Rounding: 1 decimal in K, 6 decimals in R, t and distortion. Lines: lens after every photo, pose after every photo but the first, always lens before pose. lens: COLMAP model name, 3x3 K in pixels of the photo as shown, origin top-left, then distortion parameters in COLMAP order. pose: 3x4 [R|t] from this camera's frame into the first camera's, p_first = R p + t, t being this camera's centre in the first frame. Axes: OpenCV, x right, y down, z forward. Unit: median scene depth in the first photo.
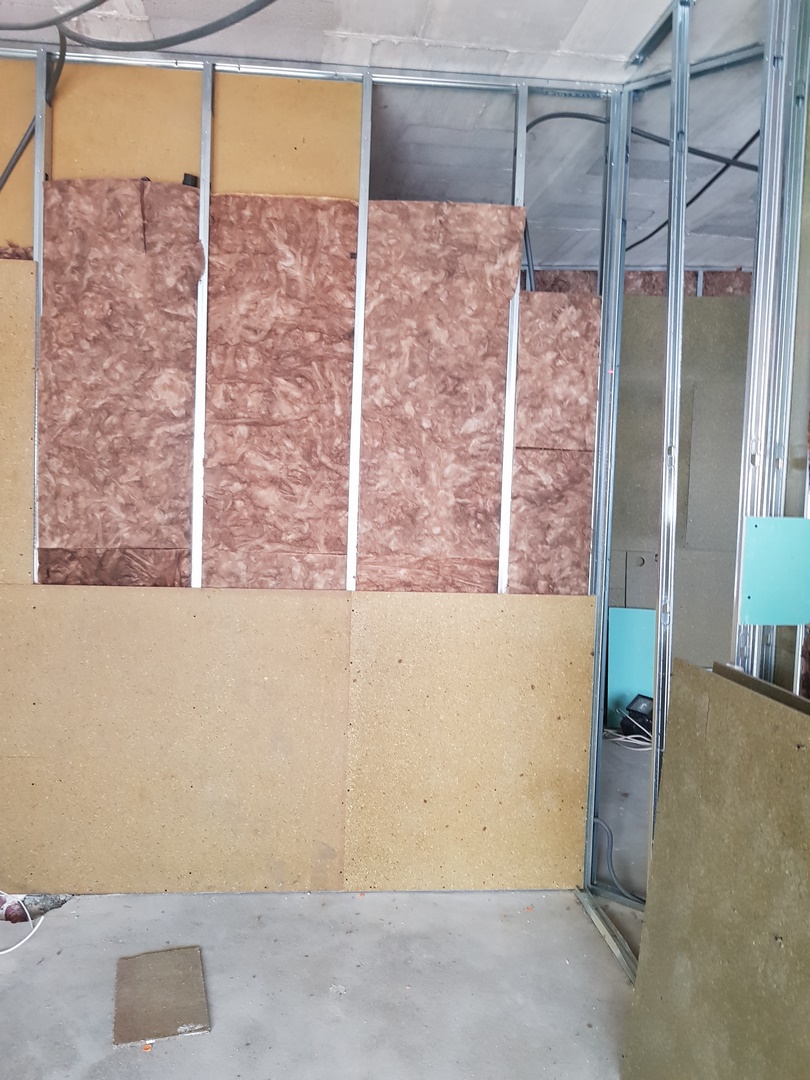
lens RADIAL K [[856.3, 0, 405.0], [0, 856.3, 540.0], [0, 0, 1]] dist [0.009642, -0.011696]
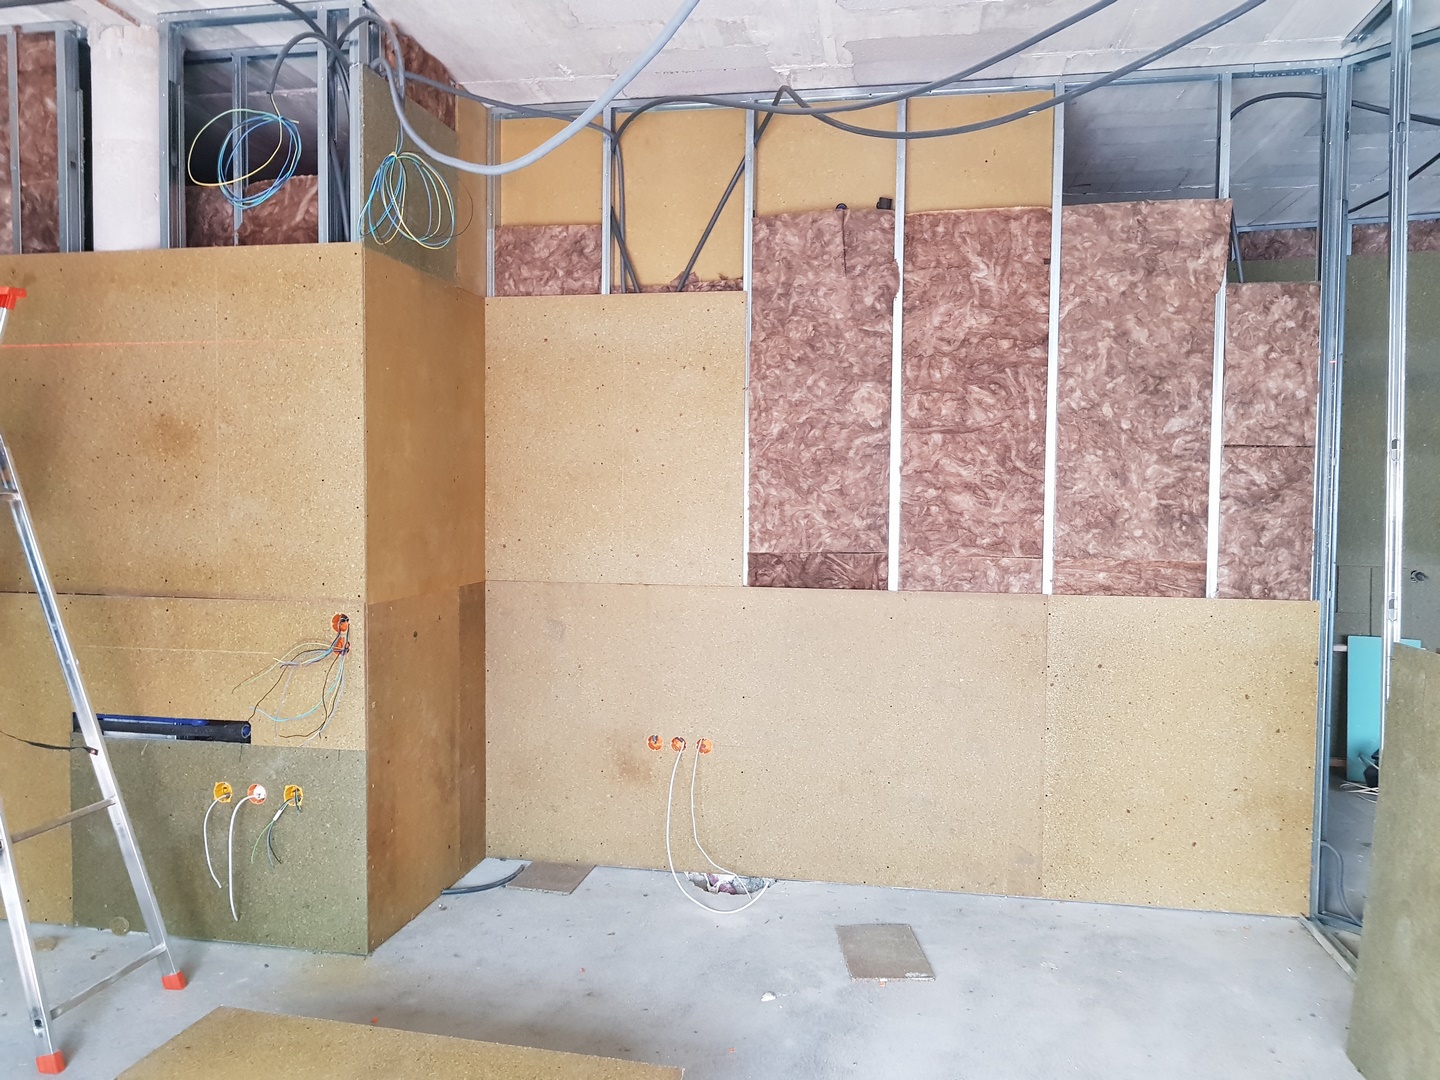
lens RADIAL K [[1140.6, 0, 714.4], [0, 1140.6, 545.9], [0, 0, 1]] dist [-0.000757, -0.008533]
pose [[0.958999, -0.008931, -0.283267, -0.058634], [0.000954, 0.999599, -0.028286, 0.040265], [0.283406, 0.026856, 0.958624, -0.389190]]
